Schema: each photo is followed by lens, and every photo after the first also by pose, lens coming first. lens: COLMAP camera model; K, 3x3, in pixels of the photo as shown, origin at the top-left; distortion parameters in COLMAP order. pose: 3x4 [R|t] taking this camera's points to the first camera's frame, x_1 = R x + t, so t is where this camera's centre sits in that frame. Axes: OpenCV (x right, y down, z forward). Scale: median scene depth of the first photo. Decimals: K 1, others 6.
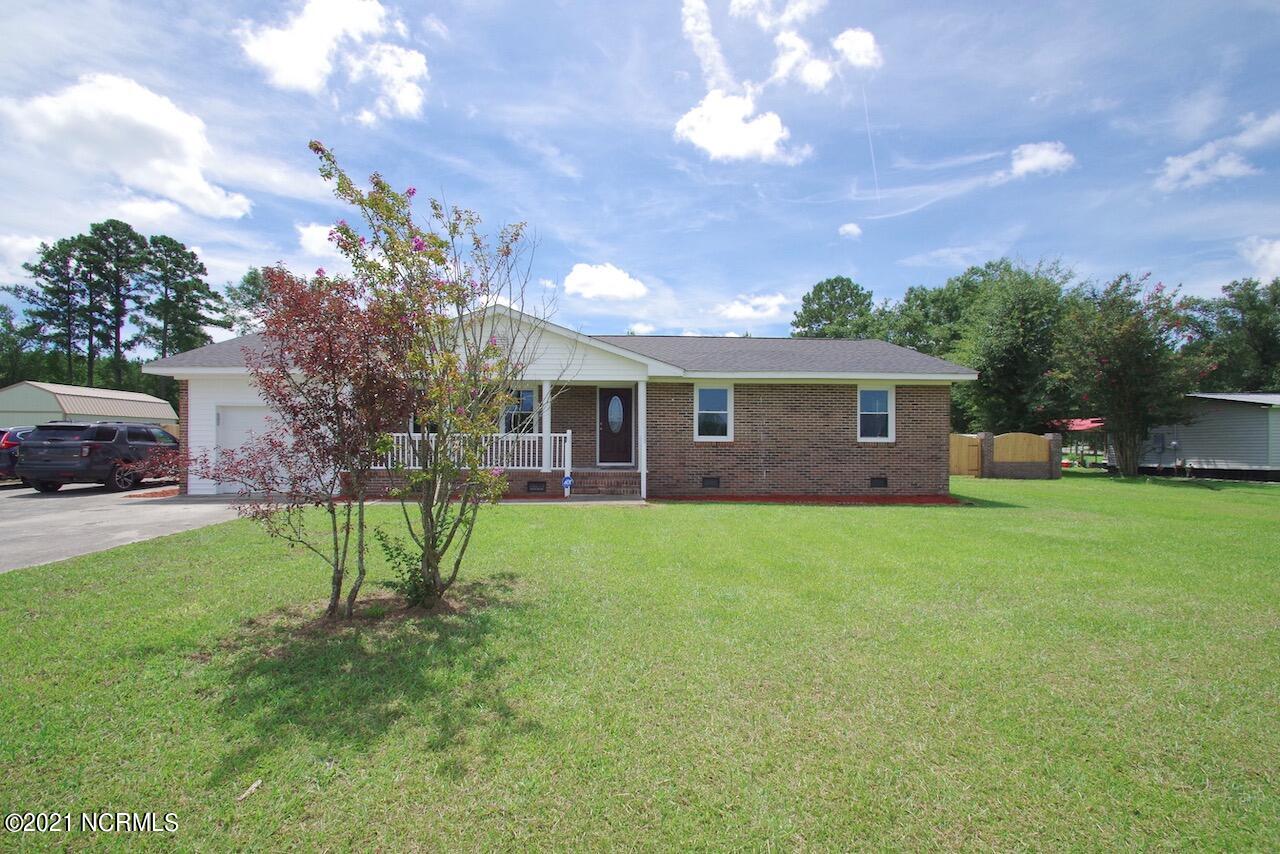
lens RADIAL K [[558.7, 0, 639.1], [0, 558.7, 431.6], [0, 0, 1]] dist [-0.000504, -0.001396]
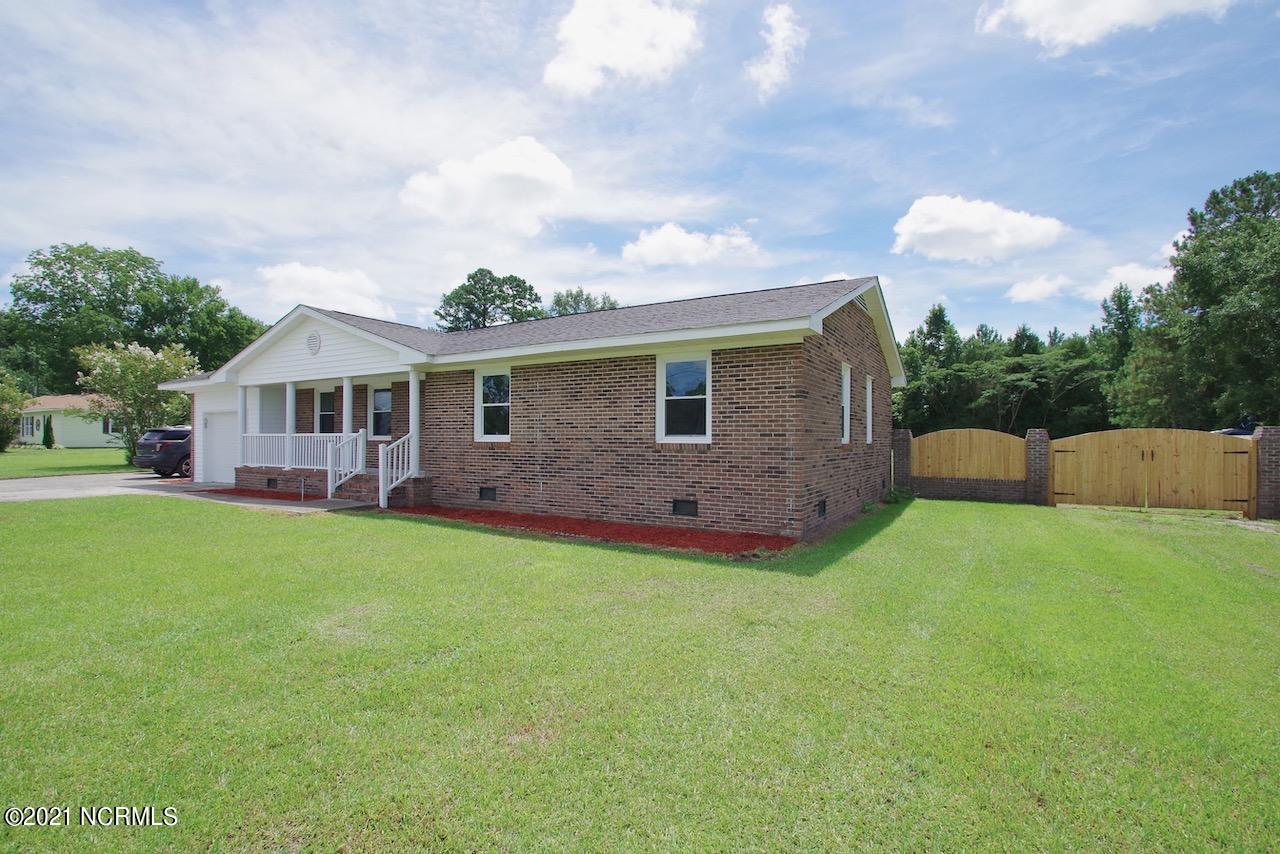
lens RADIAL K [[593.6, 0, 633.8], [0, 593.6, 436.4], [0, 0, 1]] dist [0.002073, -0.009123]
pose [[0.820041, -0.002401, -0.572299, 0.761778], [0.007367, 0.999953, 0.006362, 0.005966], [0.572257, -0.009433, 0.820020, 0.420074]]
